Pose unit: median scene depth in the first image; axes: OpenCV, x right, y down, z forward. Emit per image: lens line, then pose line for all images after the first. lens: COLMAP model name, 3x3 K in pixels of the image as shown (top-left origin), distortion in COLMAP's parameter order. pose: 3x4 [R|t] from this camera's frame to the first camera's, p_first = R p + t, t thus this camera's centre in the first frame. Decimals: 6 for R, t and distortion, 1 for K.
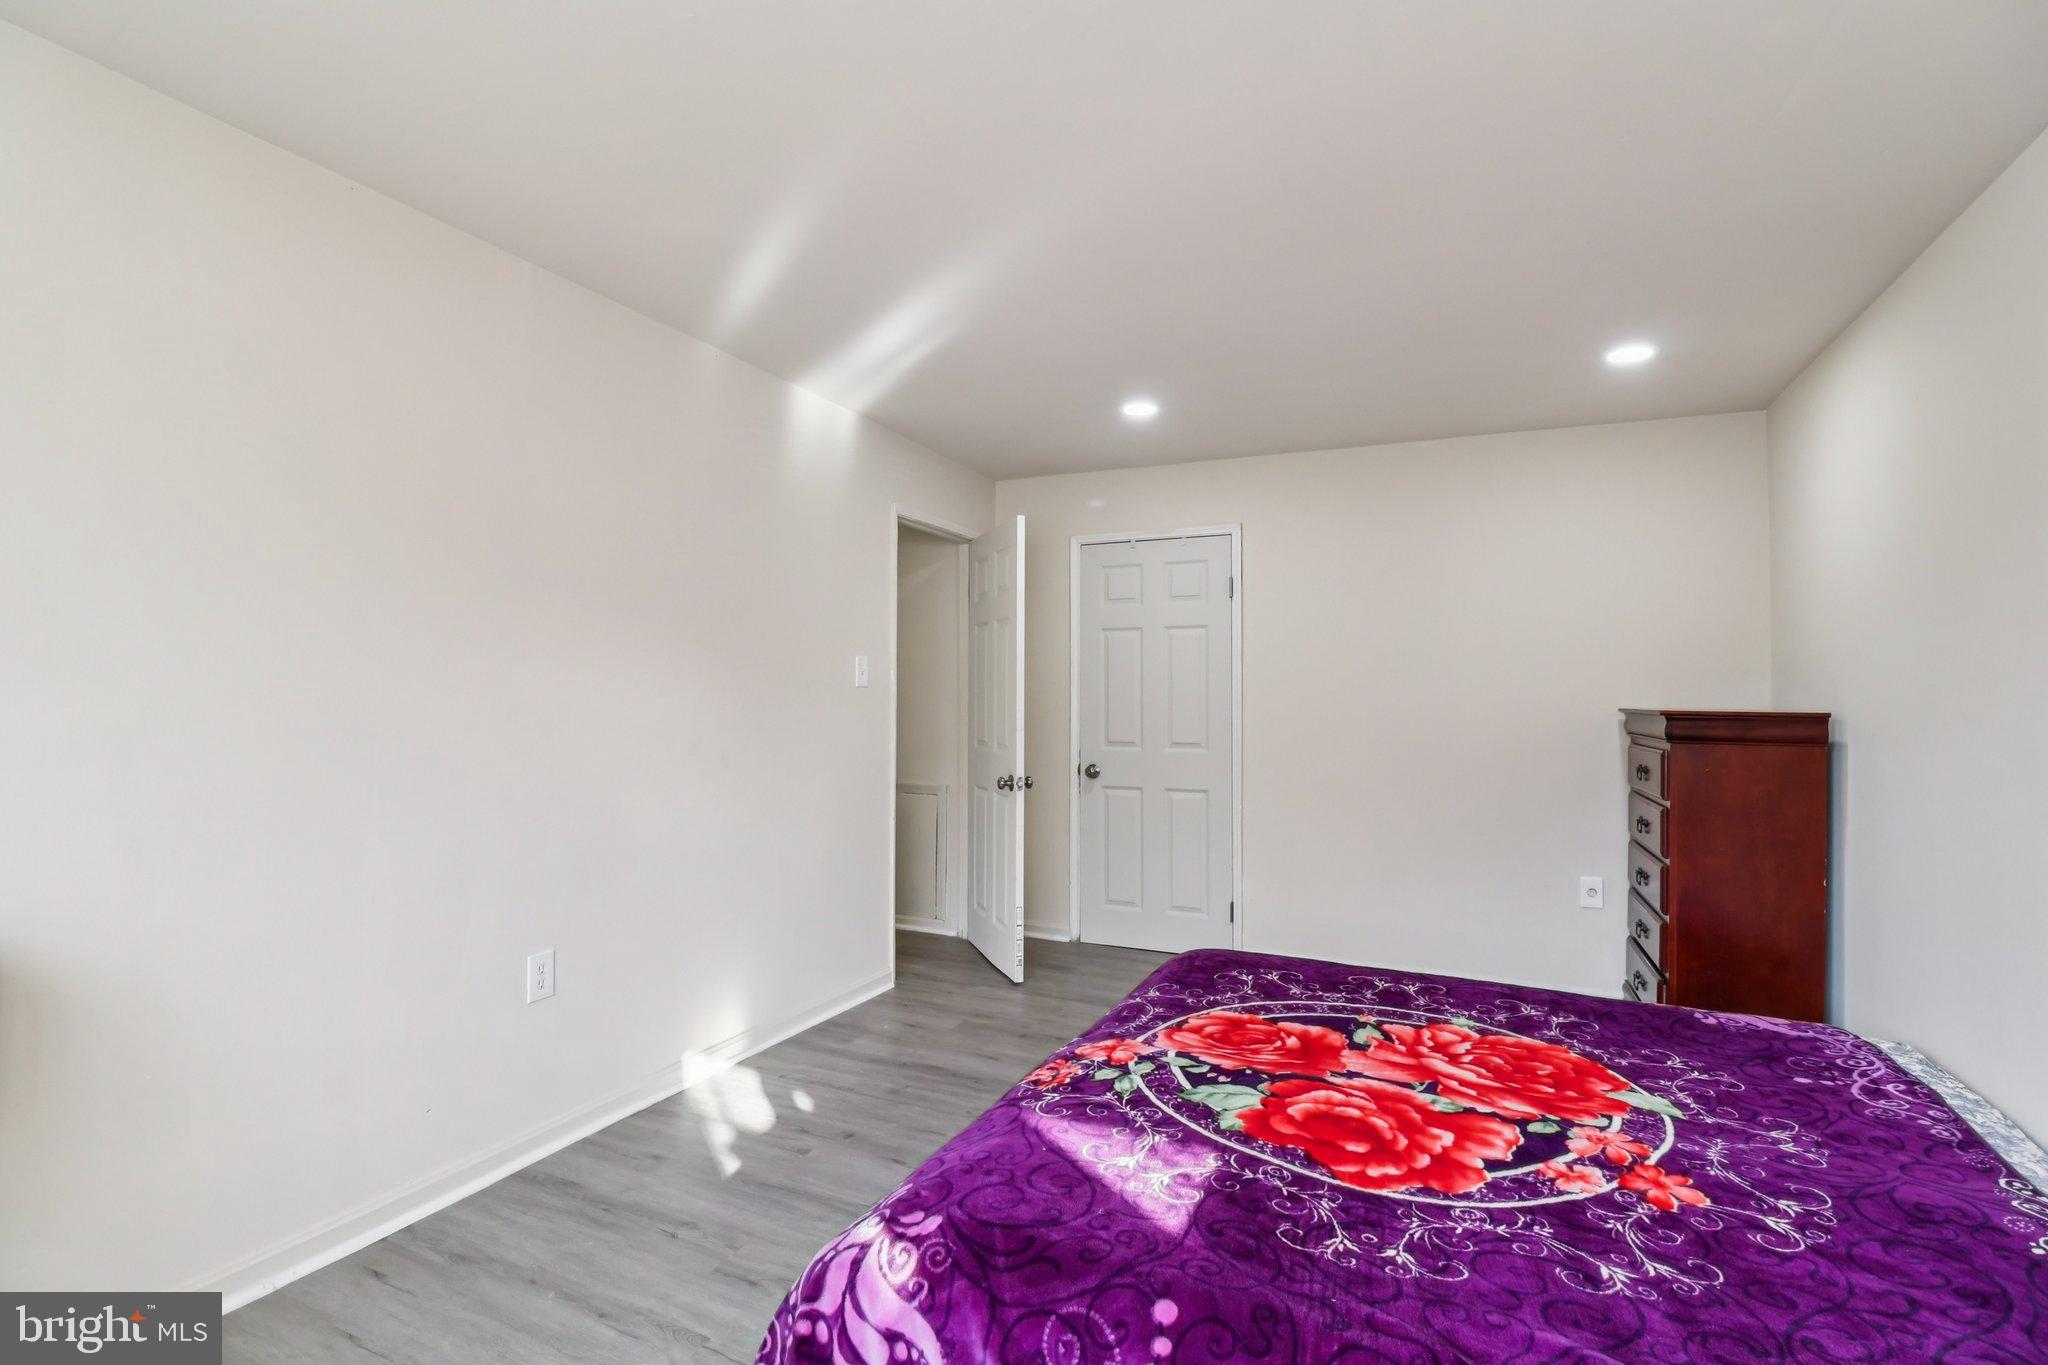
lens RADIAL K [[994.0, 0, 943.5], [0, 994.0, 685.1], [0, 0, 1]] dist [-0.000286, -0.014297]
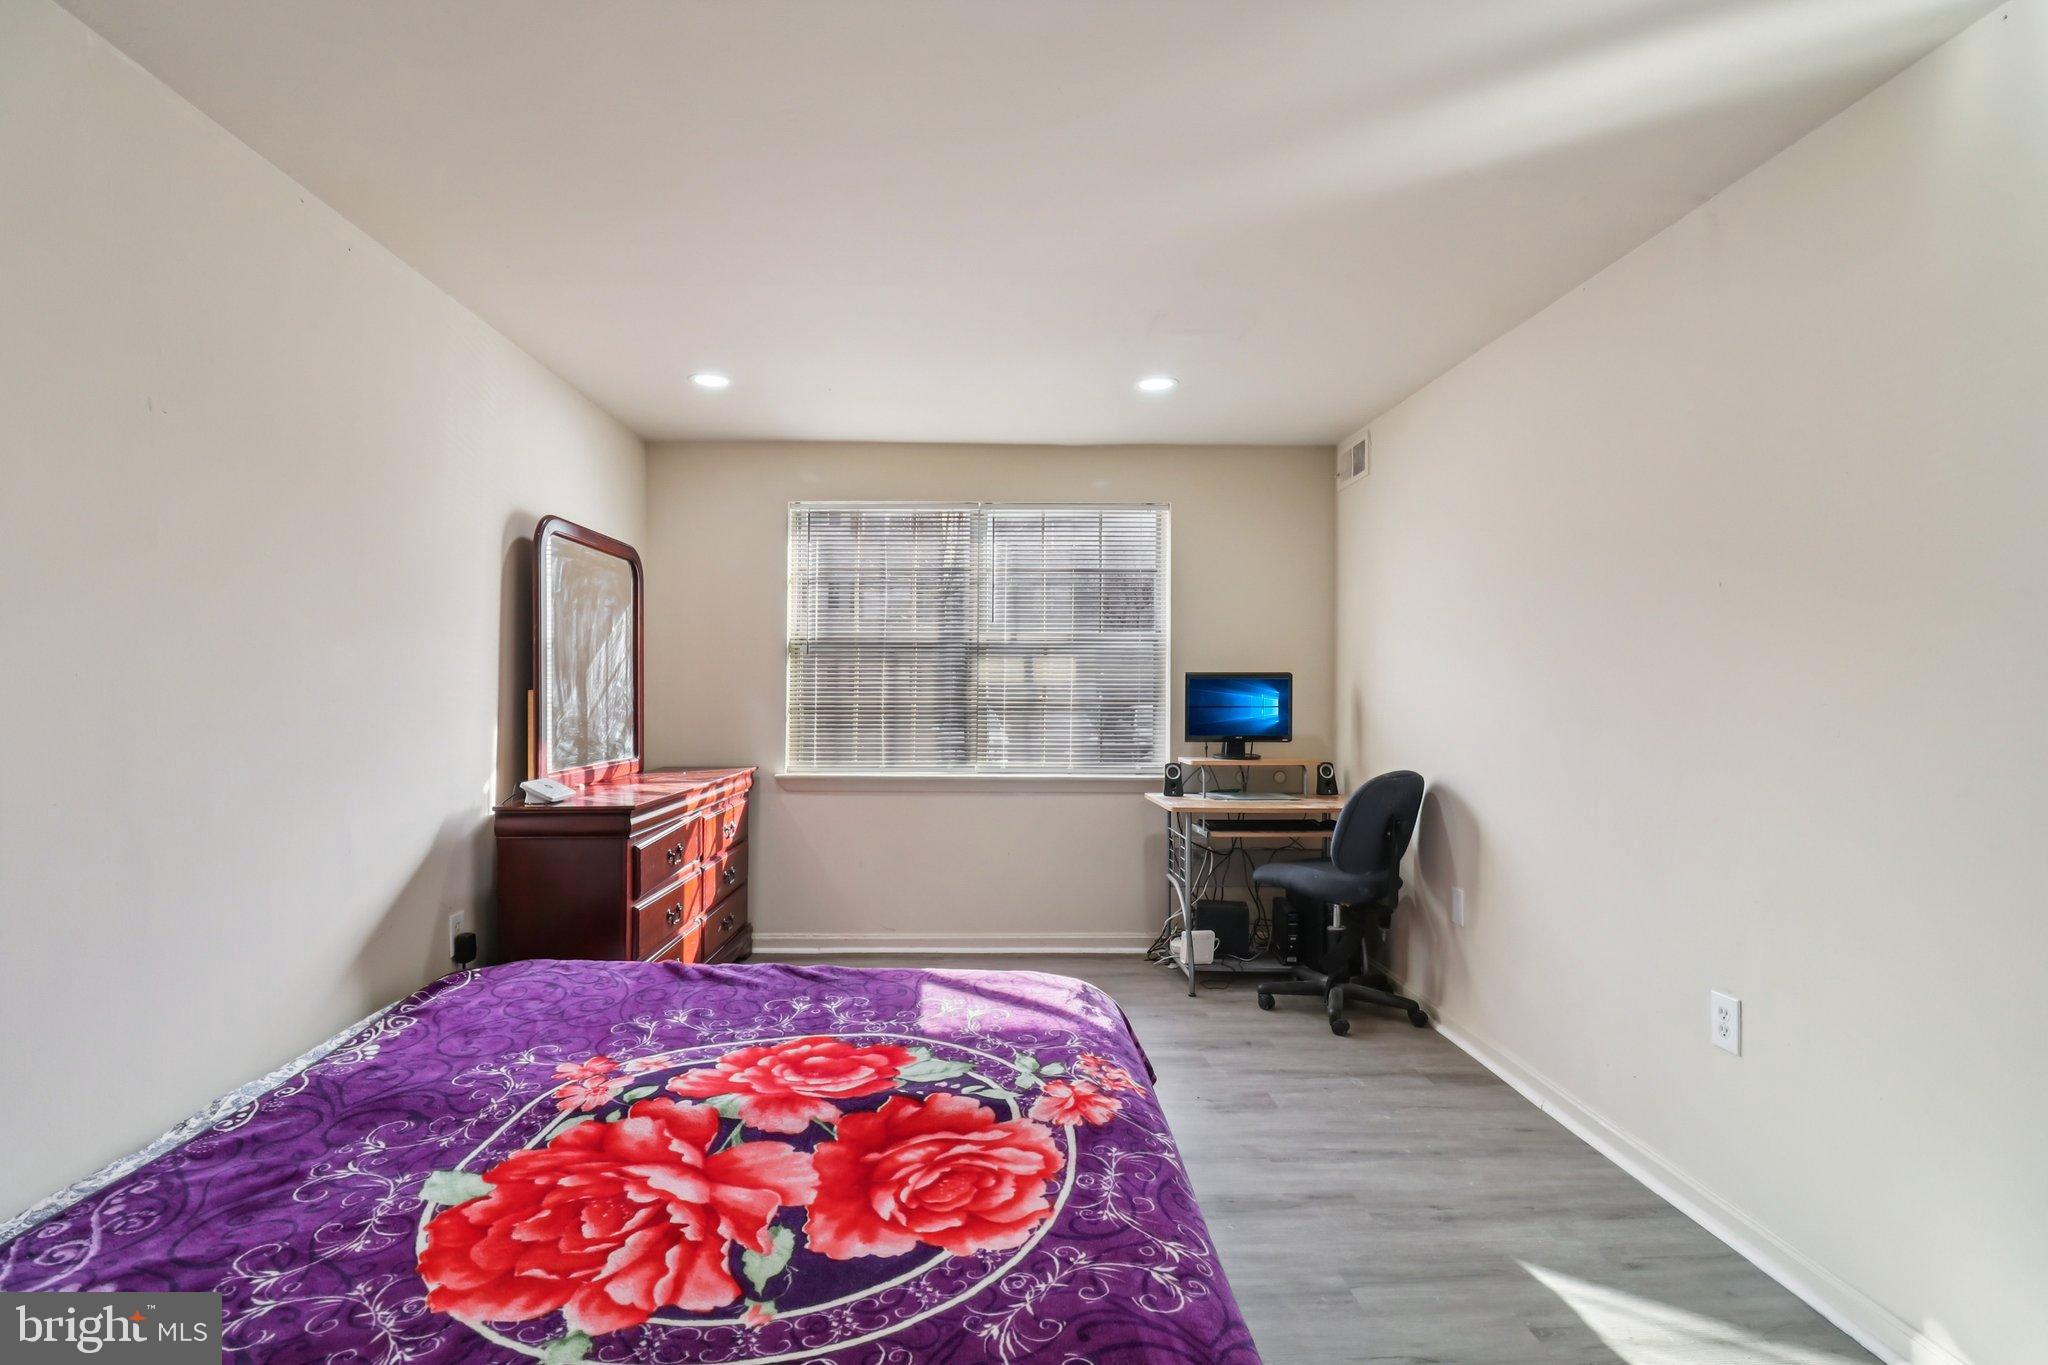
lens RADIAL K [[973.6, 0, 1024.0], [0, 973.6, 682.5], [0, 0, 1]] dist [0.001912, -0.018047]
pose [[-0.854675, -0.011514, -0.519035, 0.687047], [-0.003826, 0.999867, -0.015881, 0.025948], [0.519149, -0.011587, -0.854605, 1.799977]]
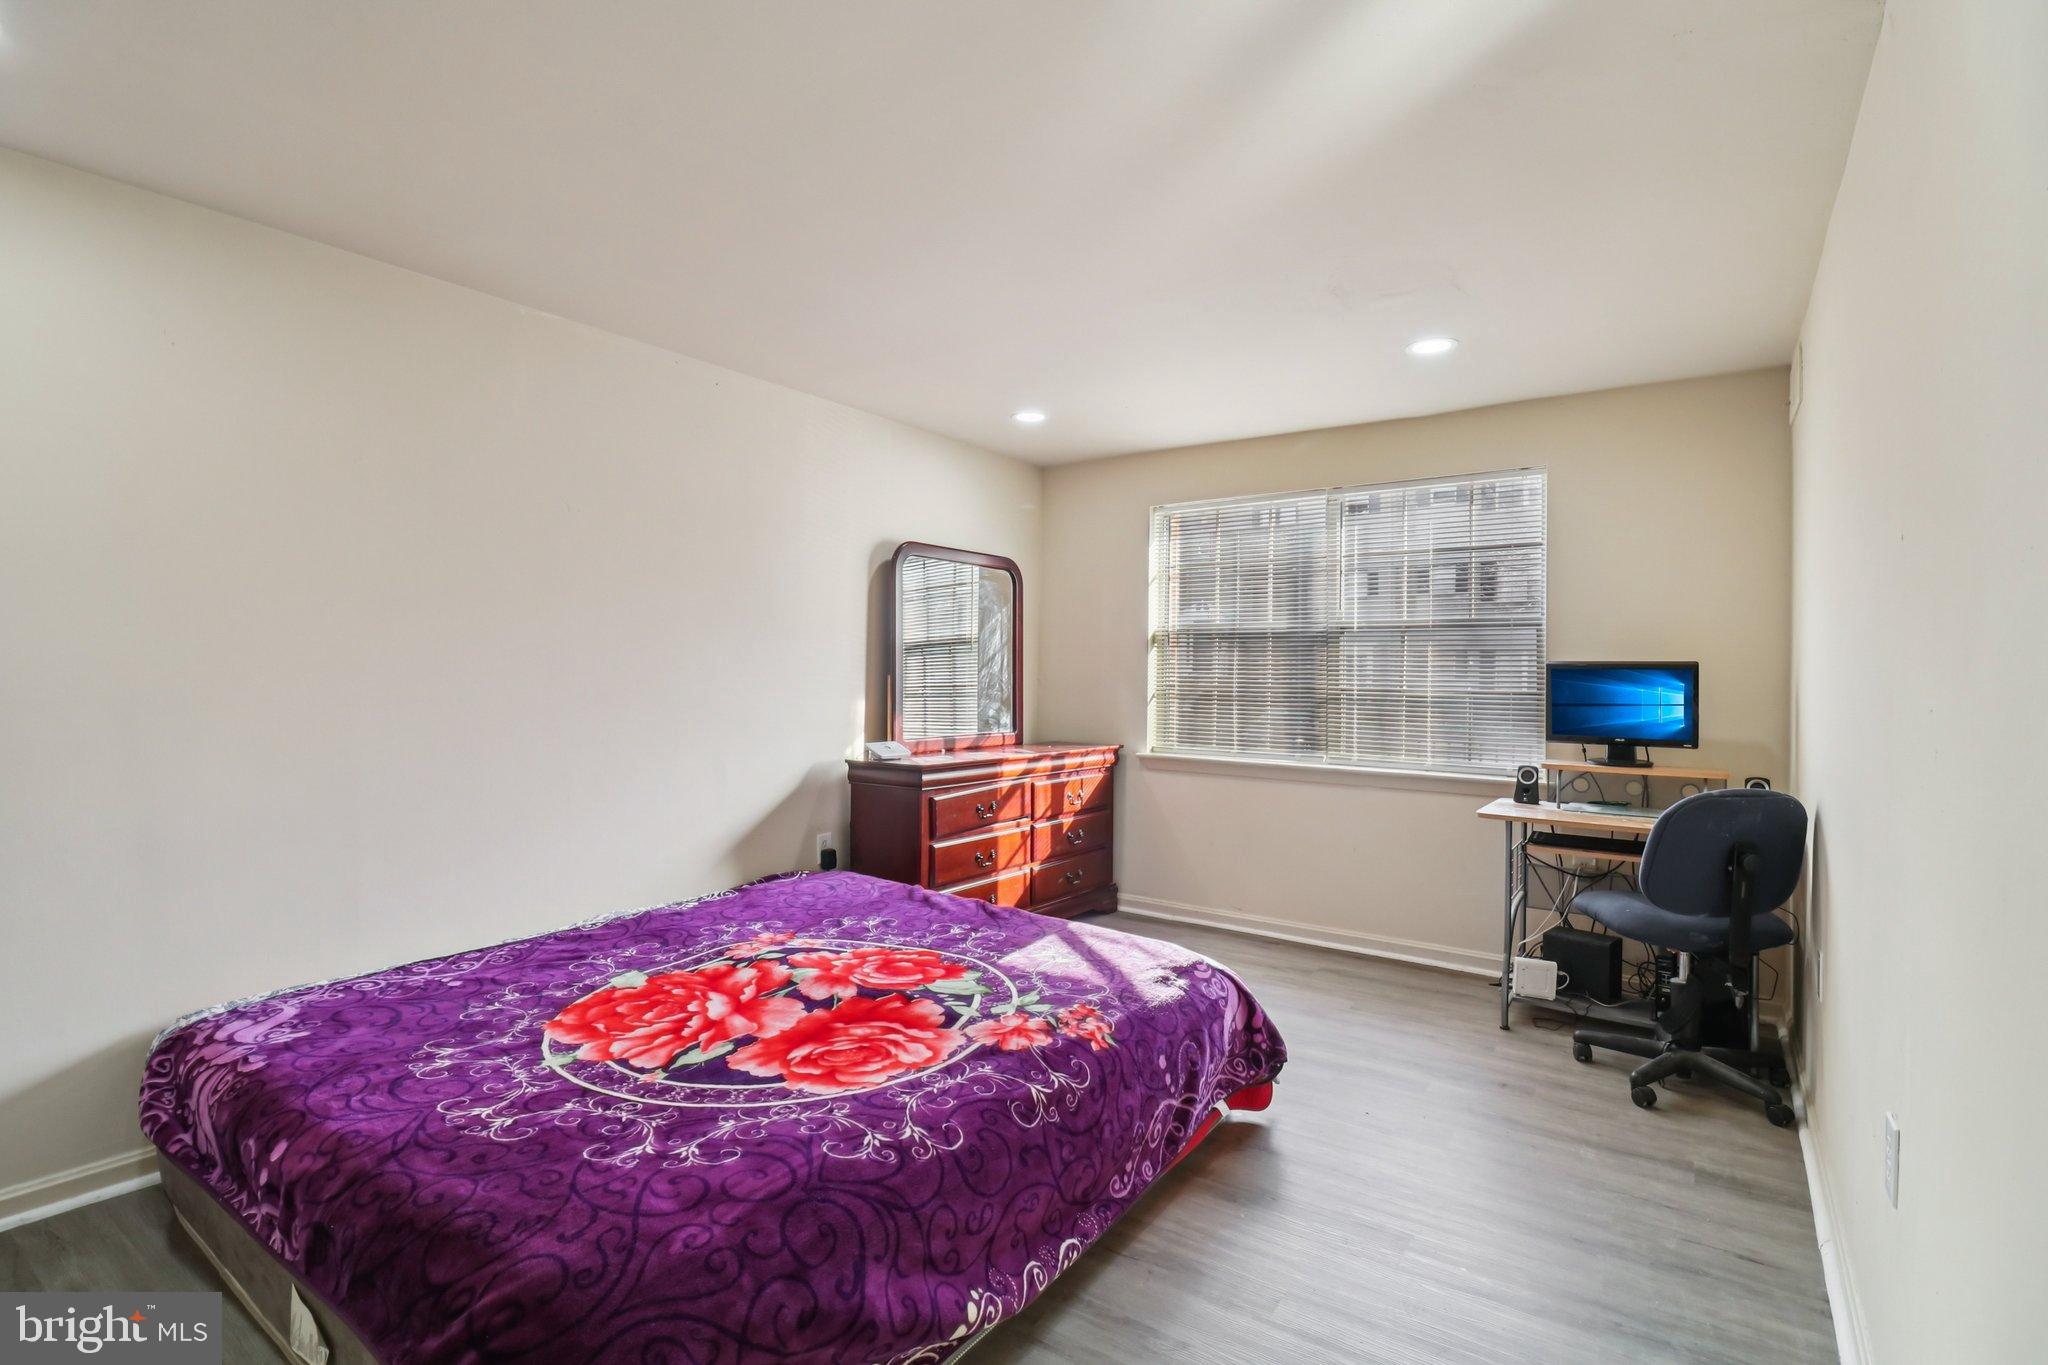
lens RADIAL K [[973.6, 0, 1024.0], [0, 973.6, 682.5], [0, 0, 1]] dist [0.001912, -0.018047]
pose [[-0.995036, -0.018626, 0.097761, 0.079497], [-0.018502, 0.999826, 0.002177, 0.021967], [-0.097785, 0.000357, -0.995208, 2.086404]]
